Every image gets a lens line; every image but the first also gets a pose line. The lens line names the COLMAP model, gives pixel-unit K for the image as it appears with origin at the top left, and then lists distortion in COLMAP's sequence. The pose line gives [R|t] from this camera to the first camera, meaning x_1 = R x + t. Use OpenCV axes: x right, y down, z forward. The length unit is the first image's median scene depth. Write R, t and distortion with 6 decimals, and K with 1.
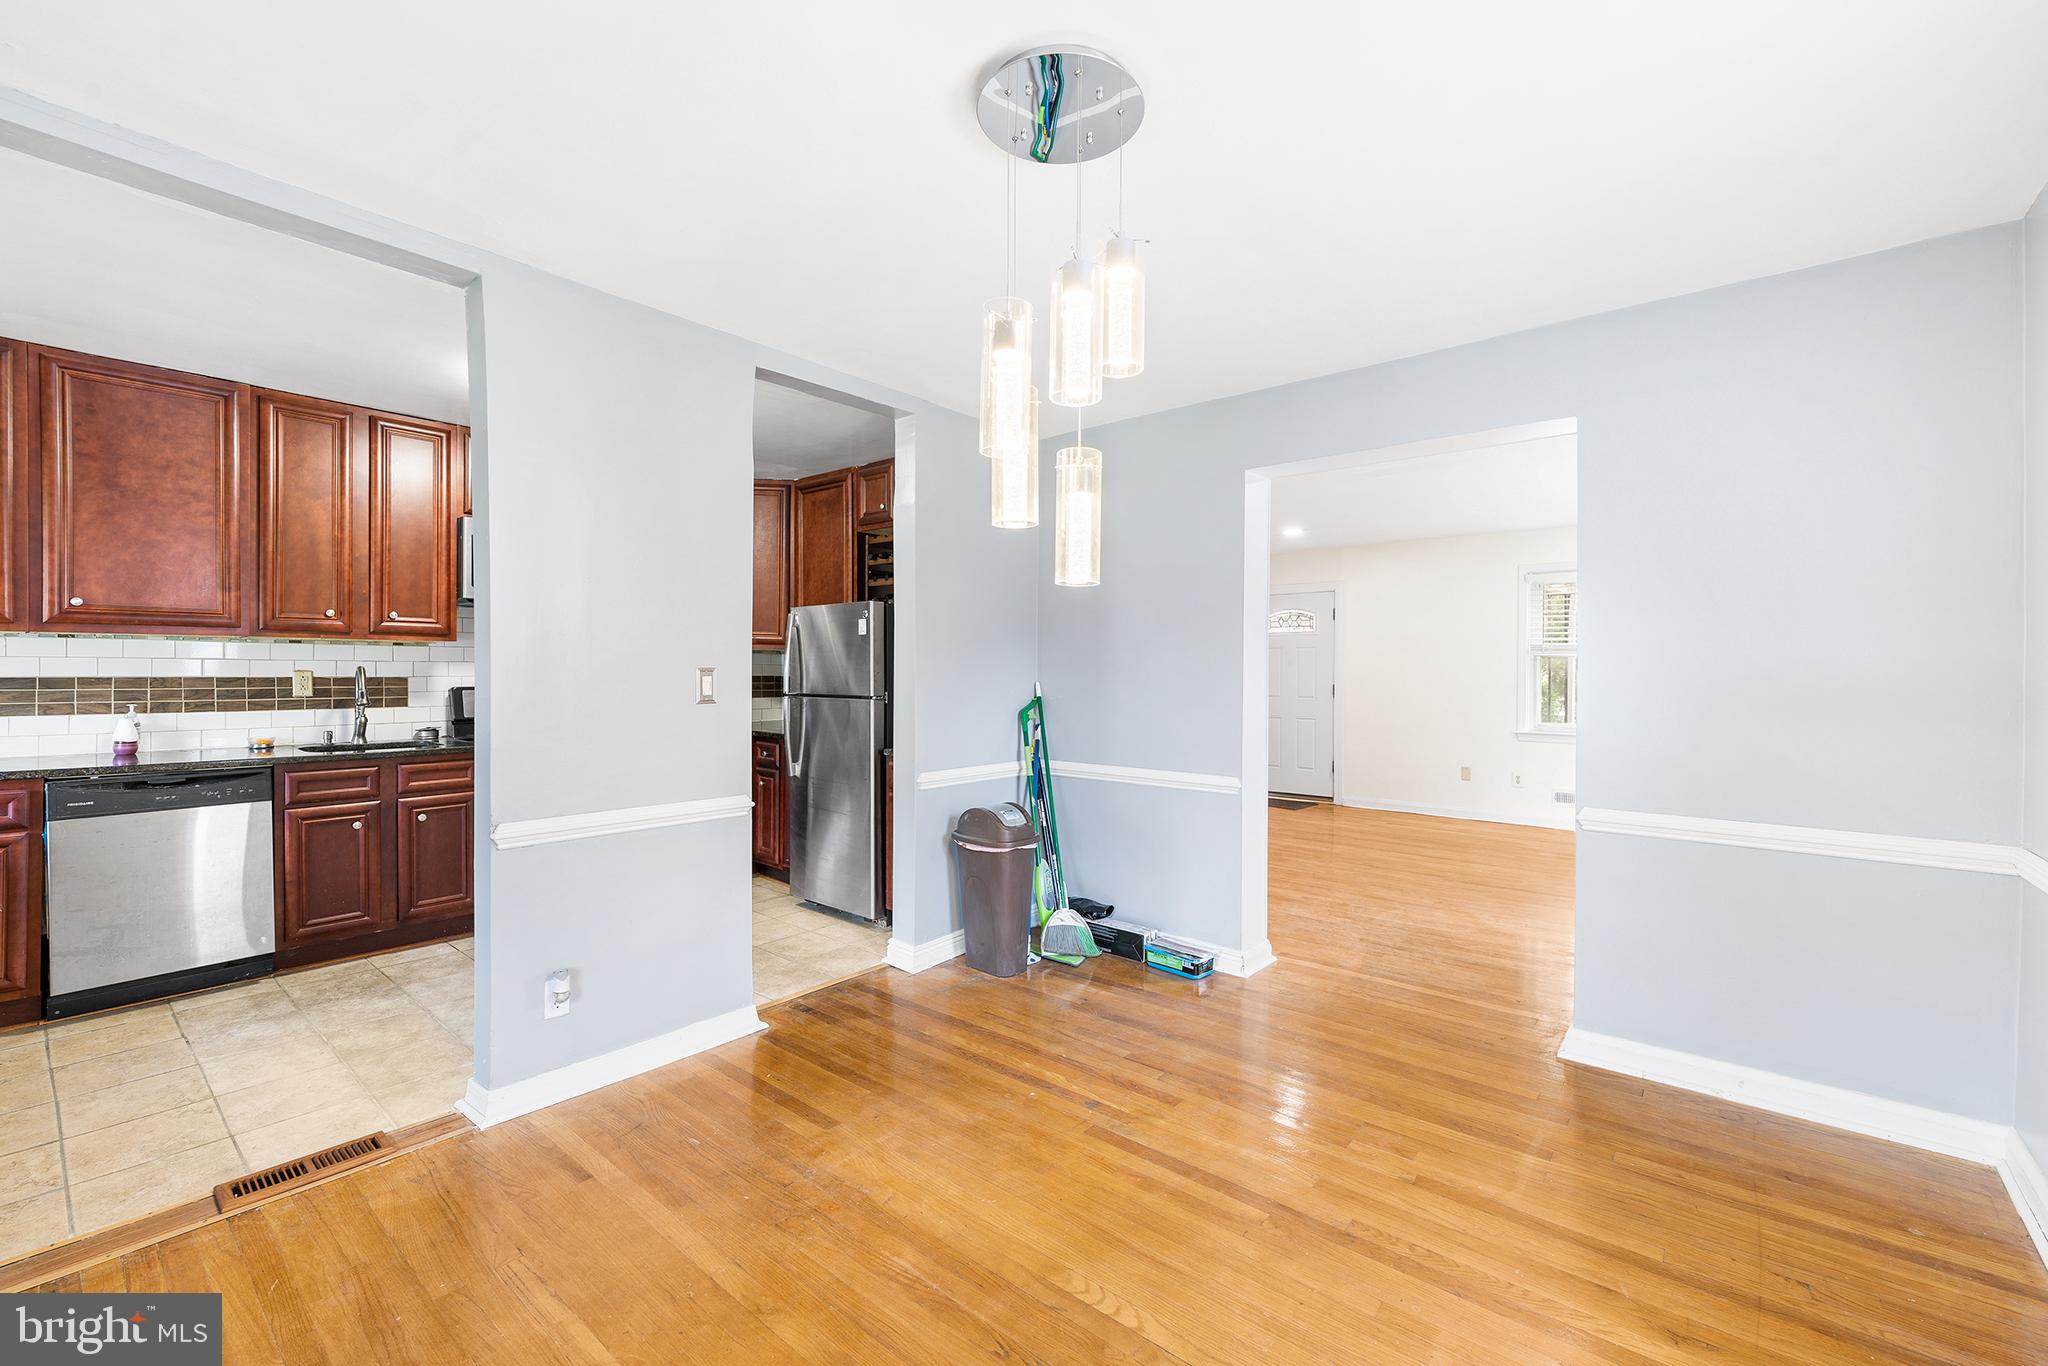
lens RADIAL K [[857.1, 0, 1031.5], [0, 857.1, 677.3], [0, 0, 1]] dist [0.001405, -0.001040]
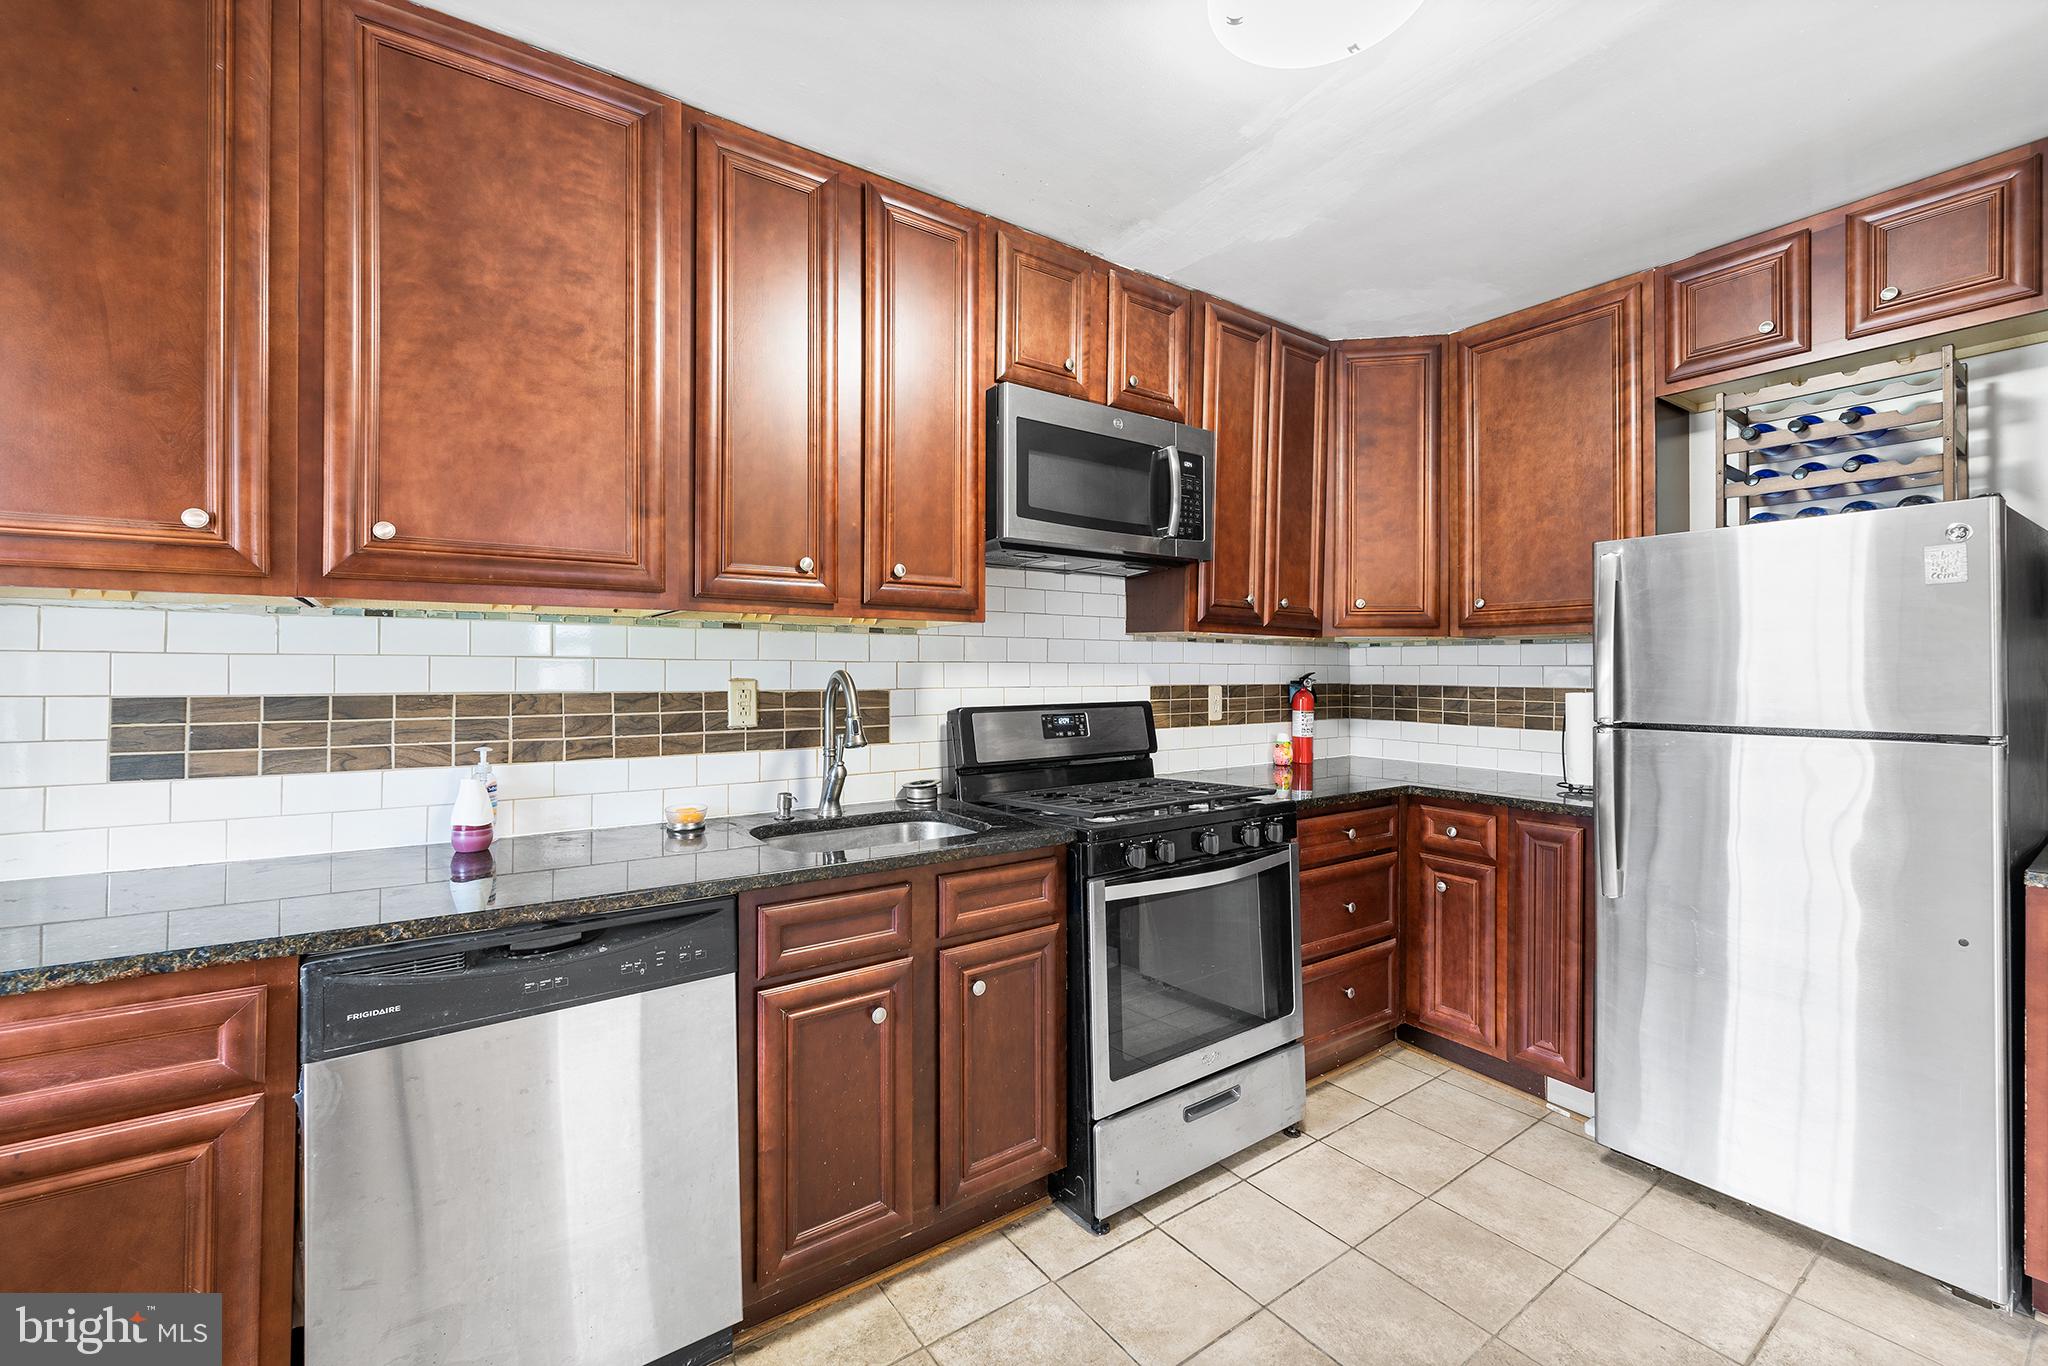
lens RADIAL K [[857.1, 0, 1018.3], [0, 857.1, 668.8], [0, 0, 1]] dist [0.001405, -0.001040]
pose [[0.966527, -0.007567, -0.256454, -0.610306], [0.003751, 0.999875, -0.015369, -0.006059], [0.256538, 0.013893, 0.966434, 0.587596]]
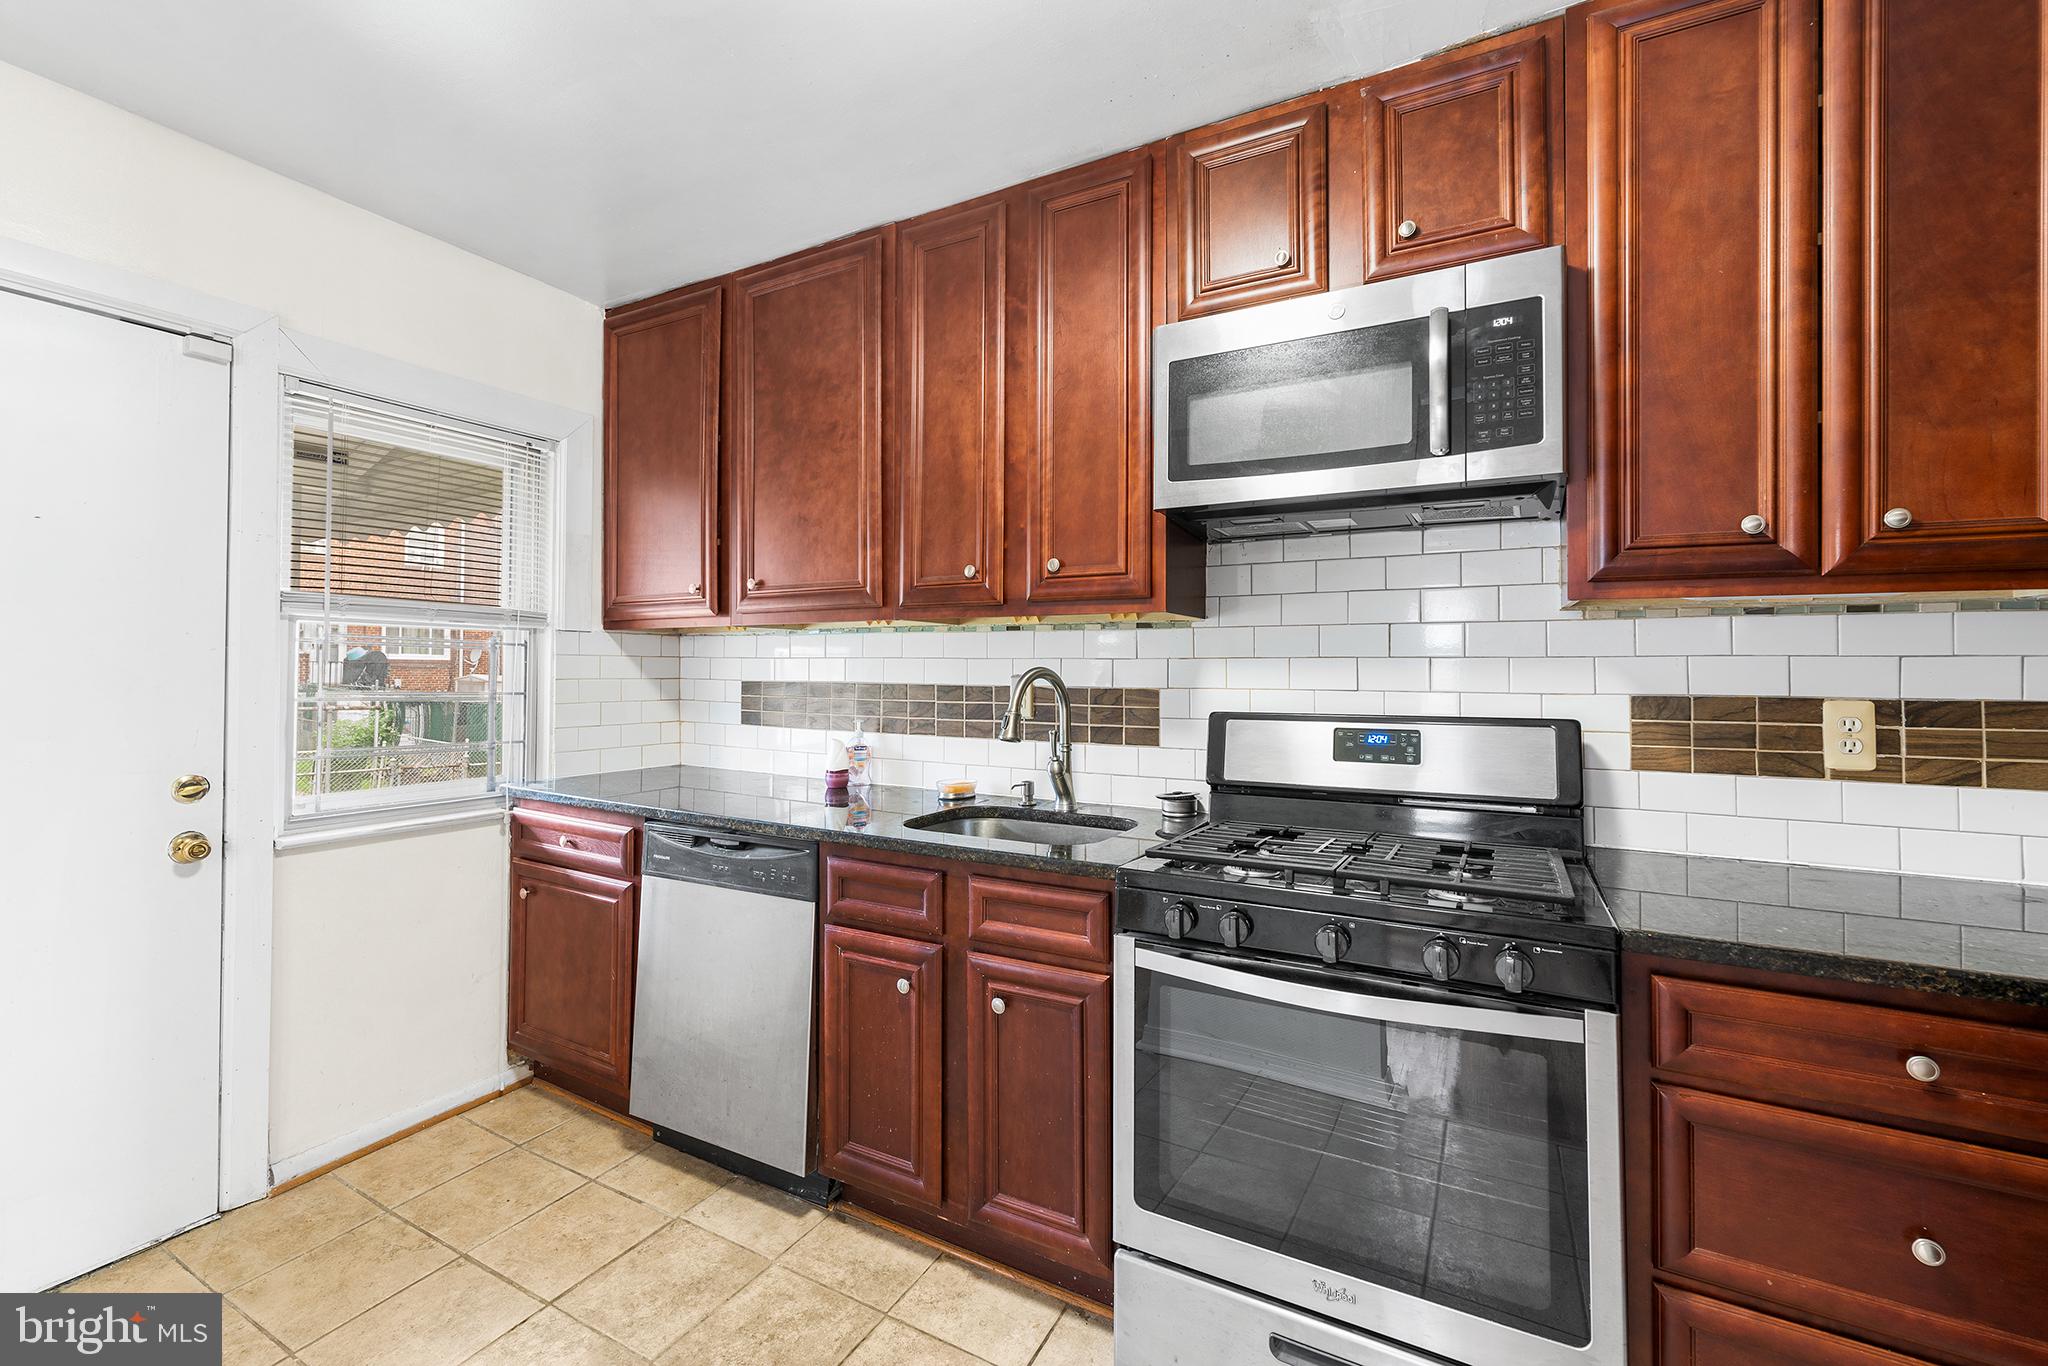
lens RADIAL K [[857.1, 0, 1022.9], [0, 857.1, 653.0], [0, 0, 1]] dist [0.001405, -0.001040]
pose [[0.183085, -0.026773, -0.982732, -0.288525], [-0.014493, 0.999447, -0.029928, -0.006260], [0.982990, 0.019722, 0.182596, 0.998885]]
